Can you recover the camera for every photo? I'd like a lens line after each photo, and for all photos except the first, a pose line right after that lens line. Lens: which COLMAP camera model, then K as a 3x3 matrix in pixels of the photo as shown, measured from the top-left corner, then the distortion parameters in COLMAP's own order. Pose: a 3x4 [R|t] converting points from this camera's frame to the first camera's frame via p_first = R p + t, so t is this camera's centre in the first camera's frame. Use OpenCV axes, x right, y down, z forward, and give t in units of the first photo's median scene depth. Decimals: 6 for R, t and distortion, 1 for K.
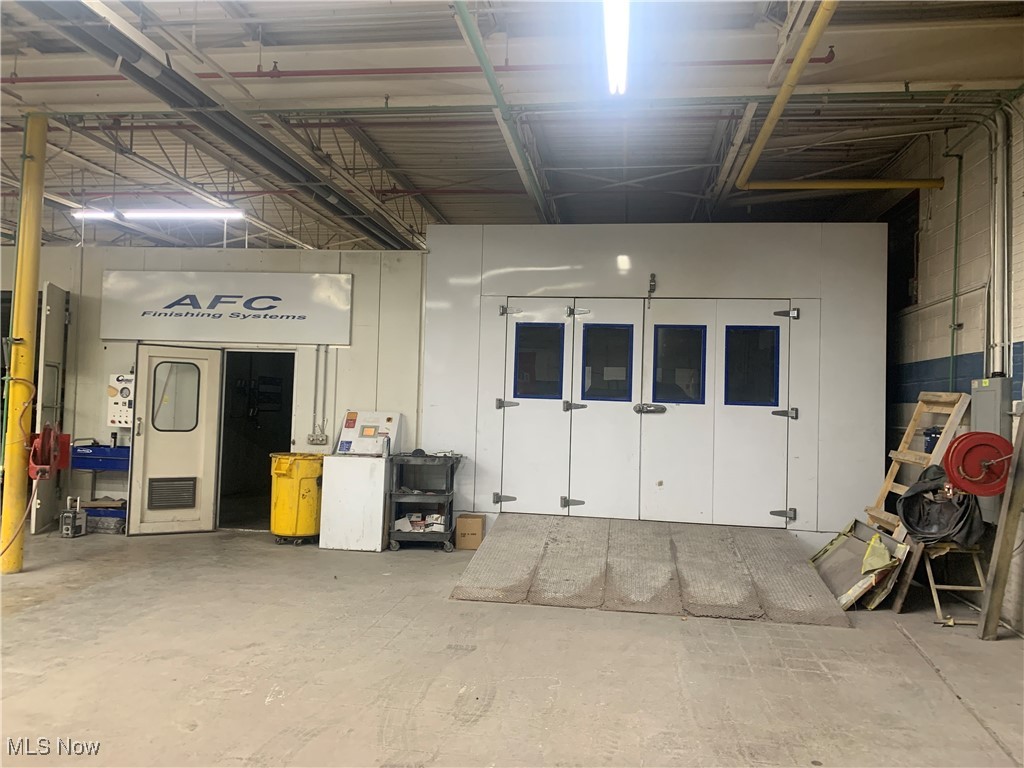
lens RADIAL K [[778.2, 0, 513.0], [0, 778.2, 370.5], [0, 0, 1]] dist [0.077458, -0.128604]
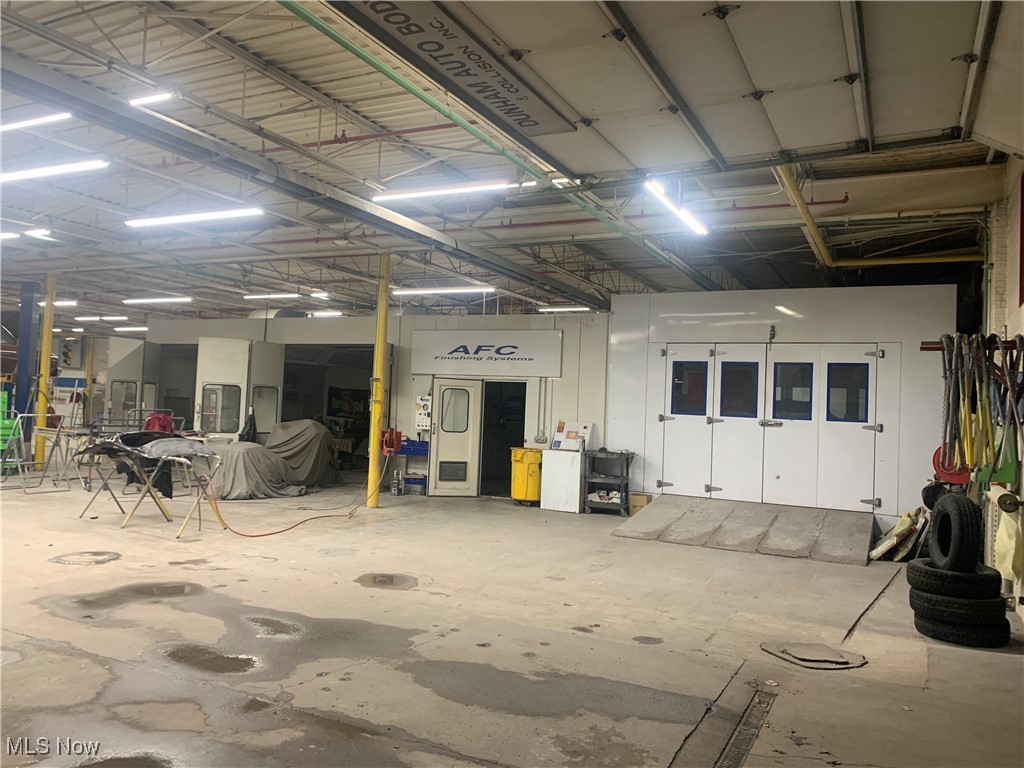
lens RADIAL K [[778.2, 0, 513.0], [0, 778.2, 370.5], [0, 0, 1]] dist [0.077458, -0.128604]
pose [[0.950185, -0.005642, -0.311637, 0.174176], [0.000368, 0.999856, -0.016980, -0.020740], [0.311688, 0.016019, 0.950050, -0.462139]]
